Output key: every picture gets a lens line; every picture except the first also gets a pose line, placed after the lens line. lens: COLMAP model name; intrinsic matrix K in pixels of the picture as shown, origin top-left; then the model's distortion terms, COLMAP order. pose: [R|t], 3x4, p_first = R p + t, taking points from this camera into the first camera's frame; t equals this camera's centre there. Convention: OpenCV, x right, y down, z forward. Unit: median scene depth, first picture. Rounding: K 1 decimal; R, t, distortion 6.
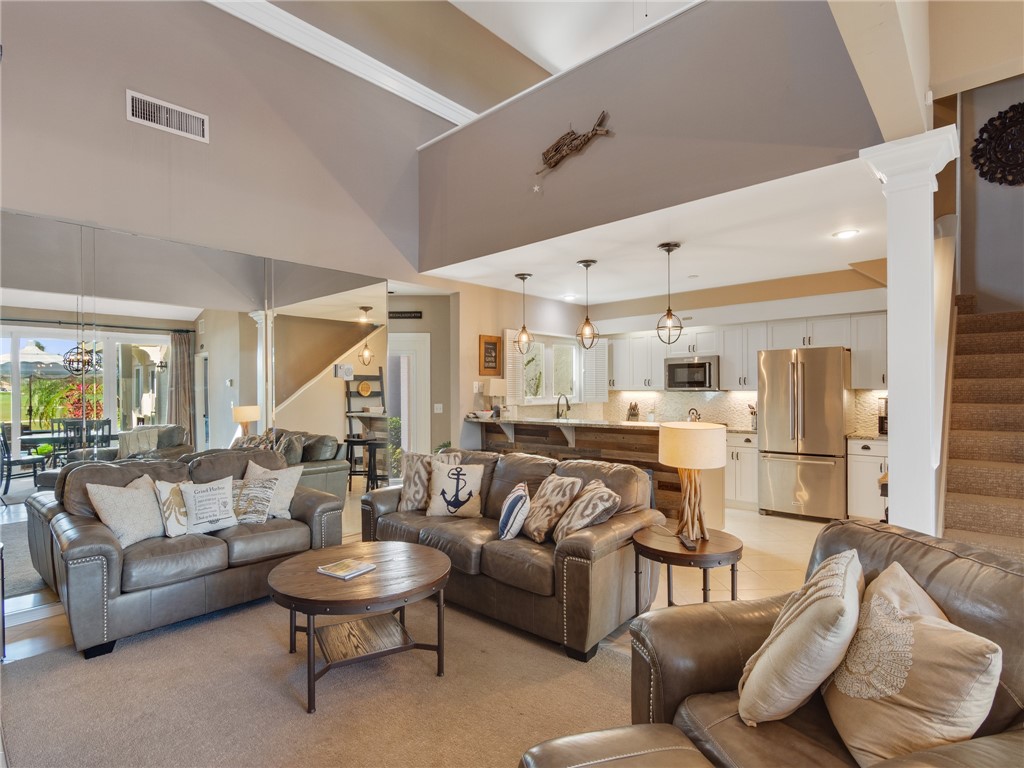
lens RADIAL K [[503.5, 0, 528.1], [0, 503.5, 402.4], [0, 0, 1]] dist [-0.005952, 0.006709]
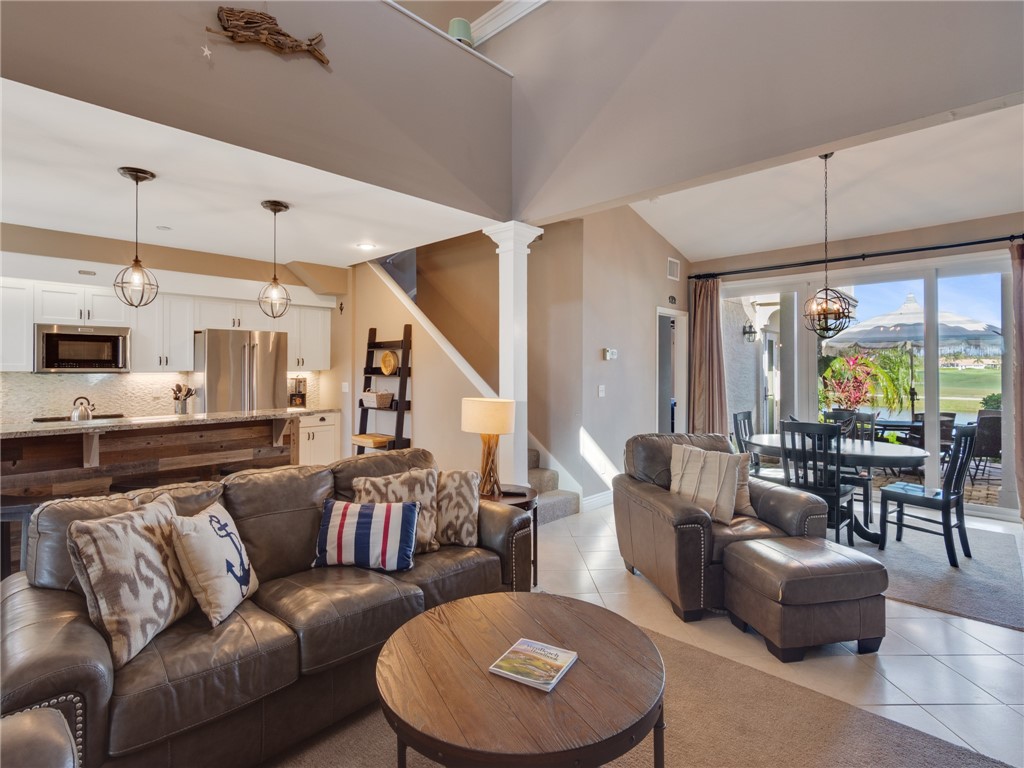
lens RADIAL K [[503.5, 0, 501.8], [0, 503.5, 368.2], [0, 0, 1]] dist [-0.005952, 0.006709]
pose [[0.044113, 0.006872, 0.999003, -0.413562], [0.027481, 0.999590, -0.008090, -0.008147], [-0.998649, 0.027810, 0.043906, 0.421718]]
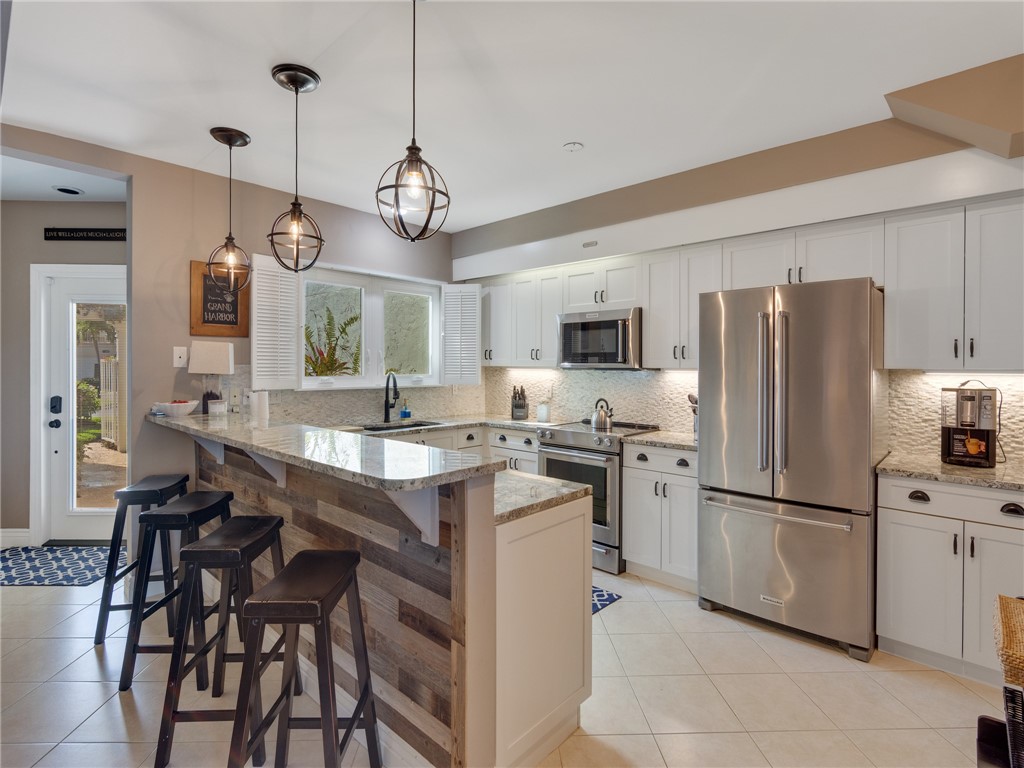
lens RADIAL K [[503.5, 0, 517.2], [0, 503.5, 380.8], [0, 0, 1]] dist [-0.005952, 0.006709]
pose [[0.999844, 0.013254, -0.011640, 0.267898], [-0.013218, 0.999908, 0.003155, -0.011444], [0.011681, -0.003001, 0.999927, 0.466695]]
